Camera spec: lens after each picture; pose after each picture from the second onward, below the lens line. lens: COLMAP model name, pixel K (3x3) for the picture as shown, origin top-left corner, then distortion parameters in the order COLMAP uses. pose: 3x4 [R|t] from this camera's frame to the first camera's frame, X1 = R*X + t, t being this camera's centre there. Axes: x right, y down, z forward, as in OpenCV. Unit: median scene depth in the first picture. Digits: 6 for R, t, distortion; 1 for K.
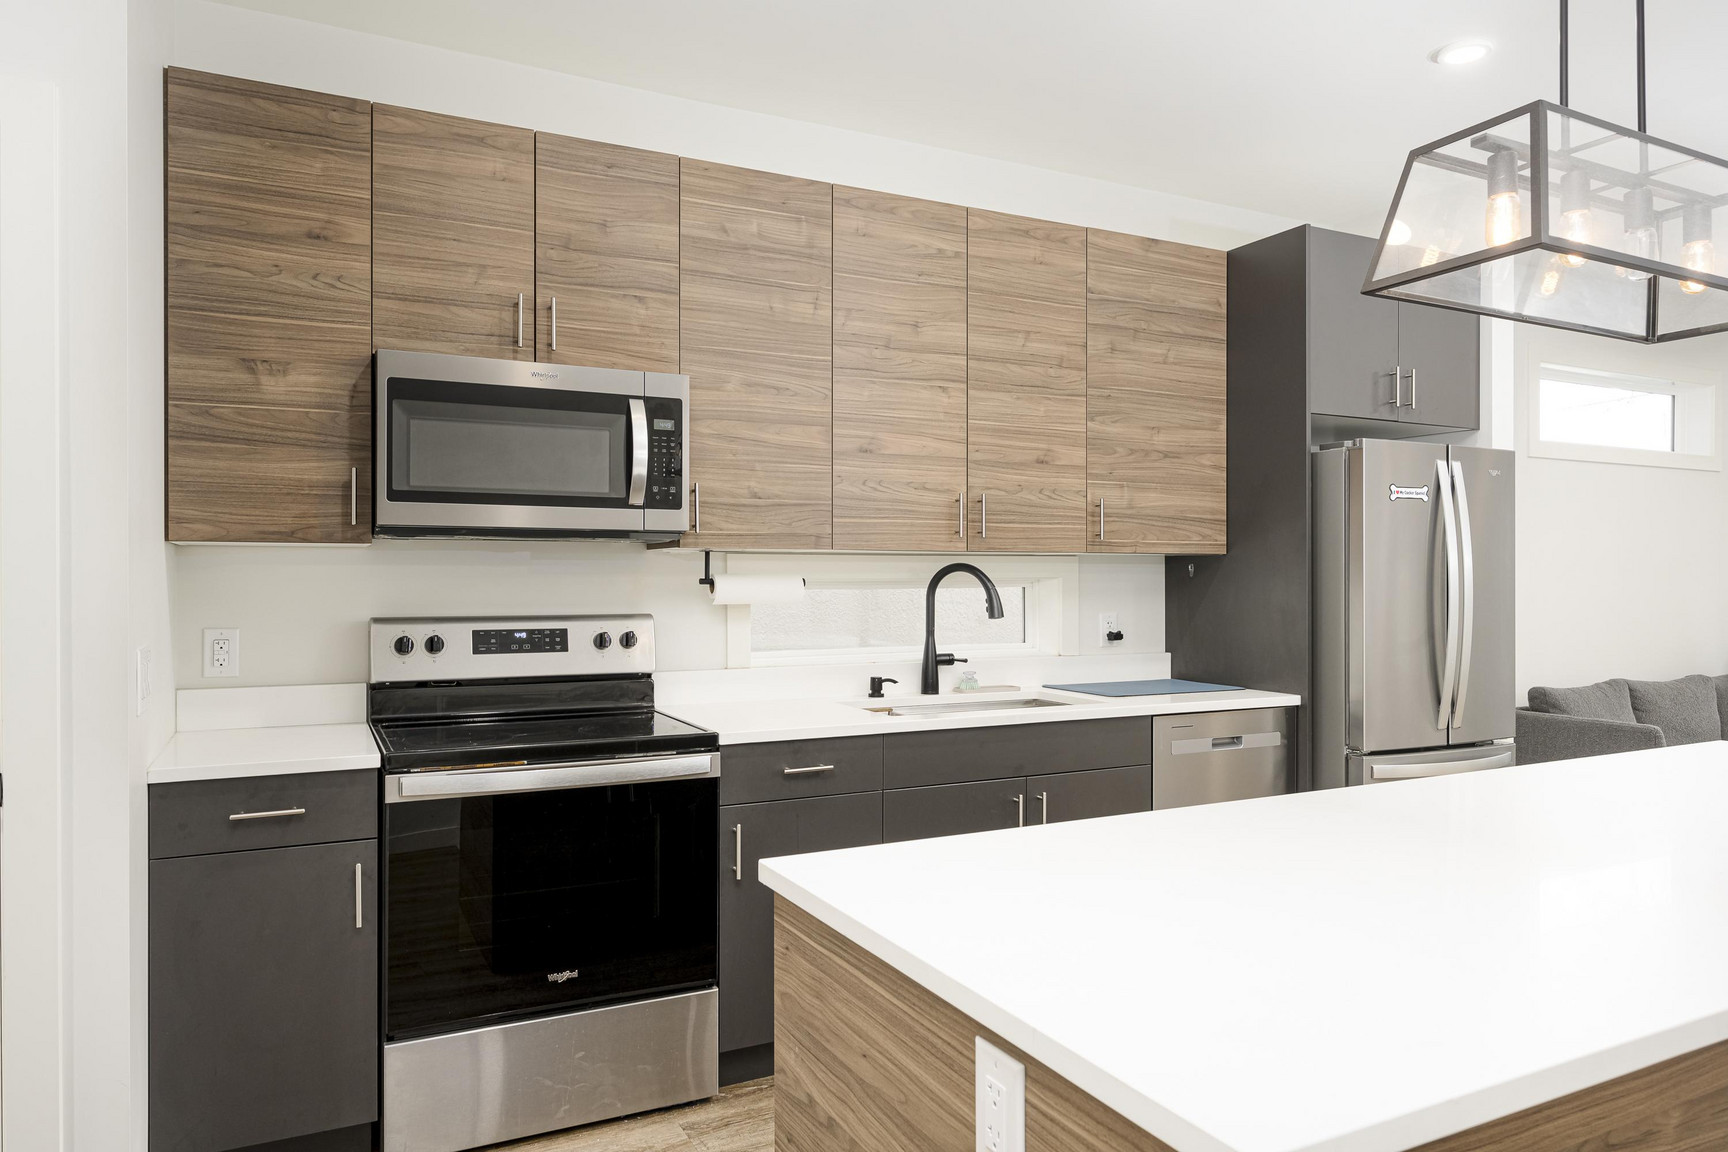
lens RADIAL K [[1138.1, 0, 889.0], [0, 1138.1, 575.8], [0, 0, 1]] dist [-0.005381, 0.000008]
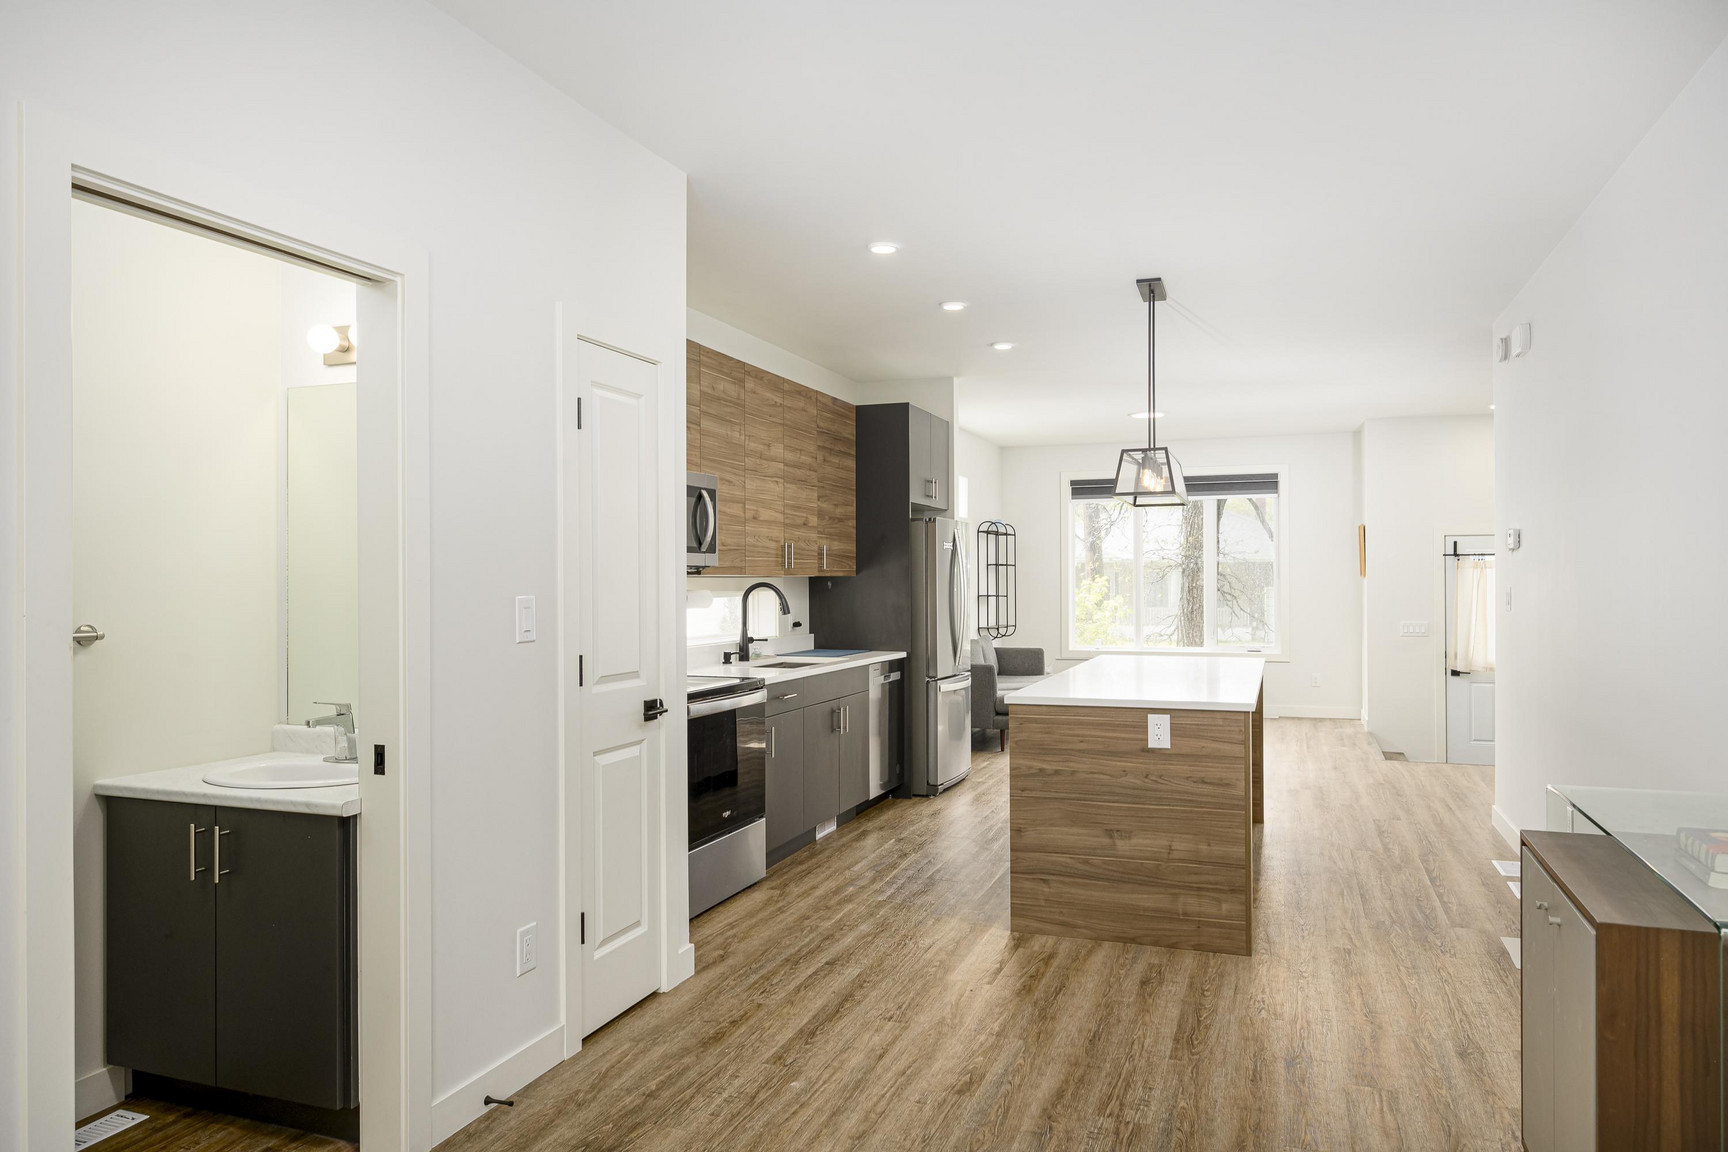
lens RADIAL K [[1138.1, 0, 889.0], [0, 1138.1, 575.8], [0, 0, 1]] dist [-0.005381, 0.000008]
pose [[0.729322, -0.000159, 0.684171, -1.004281], [0.003087, 0.999991, -0.003058, -0.015802], [-0.684164, 0.004342, 0.729315, -0.376634]]
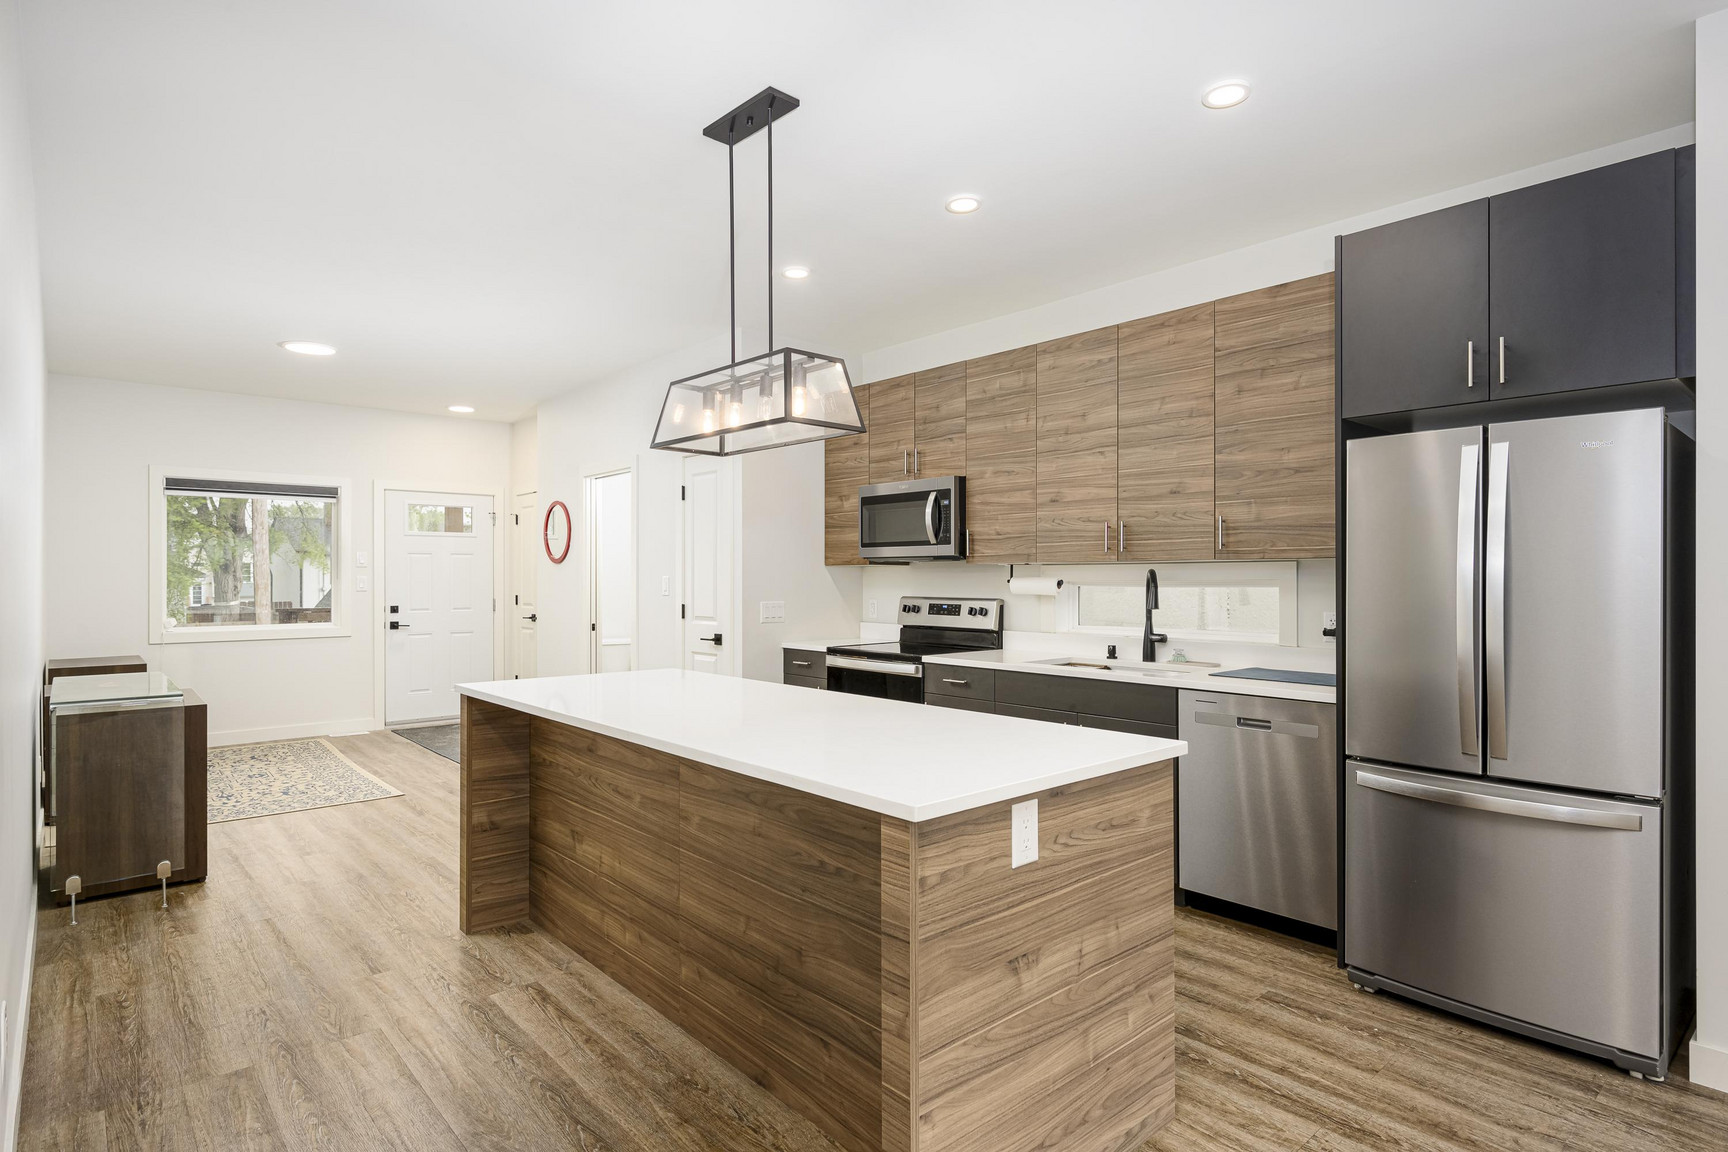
lens RADIAL K [[909.3, 0, 869.9], [0, 909.3, 573.2], [0, 0, 1]] dist [-0.003388, 0.000063]
pose [[0.245452, -0.004911, -0.969396, 1.117699], [0.001686, 0.999988, -0.004639, -0.001435], [0.969407, -0.000496, 0.245457, 0.409535]]
